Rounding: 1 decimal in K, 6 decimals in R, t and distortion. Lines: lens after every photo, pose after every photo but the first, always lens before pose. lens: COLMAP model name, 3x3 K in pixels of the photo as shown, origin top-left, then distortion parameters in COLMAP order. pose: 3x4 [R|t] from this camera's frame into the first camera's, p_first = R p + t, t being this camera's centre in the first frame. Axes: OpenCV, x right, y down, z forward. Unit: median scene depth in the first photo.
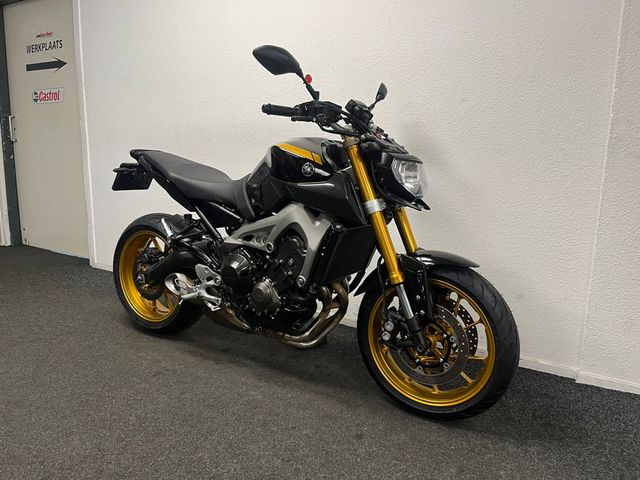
lens RADIAL K [[490.1, 0, 320.2], [0, 490.1, 238.7], [0, 0, 1]] dist [0.041739, -0.064975]
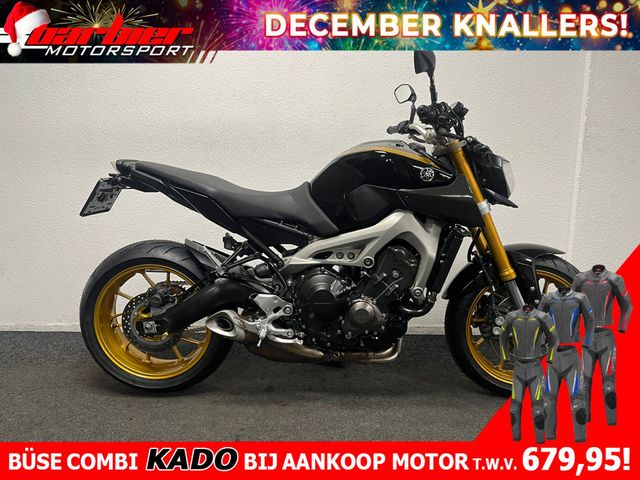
lens RADIAL K [[490.1, 0, 316.9], [0, 490.1, 242.4], [0, 0, 1]] dist [0.041739, -0.064975]
pose [[0.867373, -0.117786, 0.483519, -0.612883], [0.110901, 0.992904, 0.042931, -0.067530], [-0.485144, 0.016386, 0.874280, 0.245077]]
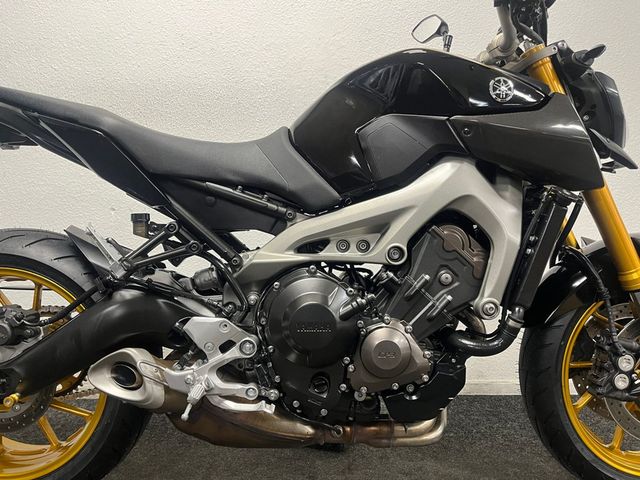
lens RADIAL K [[490.1, 0, 324.1], [0, 490.1, 237.0], [0, 0, 1]] dist [0.041739, -0.064975]
pose [[0.838679, -0.048171, 0.542492, -0.427631], [0.115375, 0.989188, -0.090531, 0.036684], [-0.532266, 0.138516, 0.835168, 0.610494]]
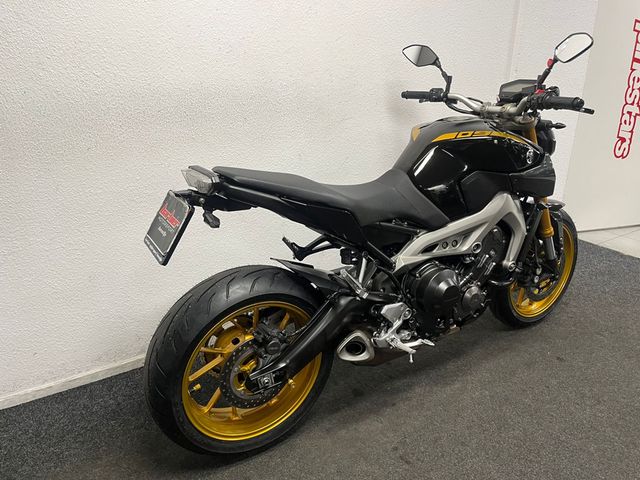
lens RADIAL K [[490.1, 0, 325.0], [0, 490.1, 241.3], [0, 0, 1]] dist [0.041739, -0.064975]
pose [[0.444099, -0.346615, 0.826217, -0.961558], [0.168672, 0.937995, 0.302845, -0.311788], [-0.879958, 0.004866, 0.475027, 0.800737]]
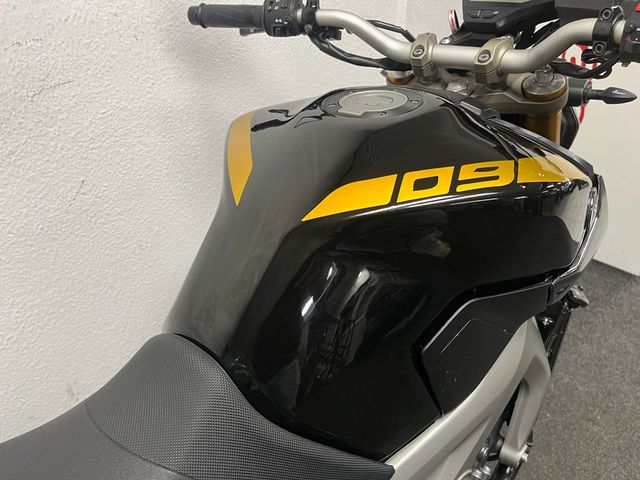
lens RADIAL K [[490.1, 0, 326.6], [0, 490.1, 238.6], [0, 0, 1]] dist [0.041739, -0.064975]
pose [[0.136470, -0.518111, 0.844356, -0.295520], [0.176385, 0.851419, 0.493937, -0.281965], [-0.974815, 0.081524, 0.207580, 0.988982]]
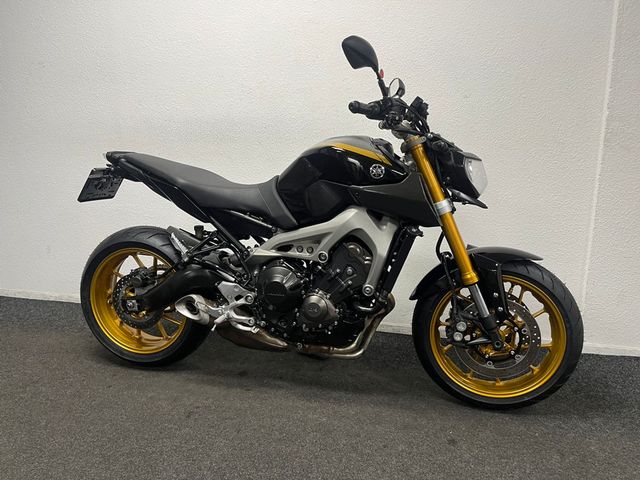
lens RADIAL K [[490.1, 0, 319.9], [0, 490.1, 241.4], [0, 0, 1]] dist [0.041739, -0.064975]
pose [[0.951144, -0.077609, 0.298835, -0.374236], [0.070021, 0.996895, 0.036033, -0.044211], [-0.300704, -0.013348, 0.953624, 0.124900]]
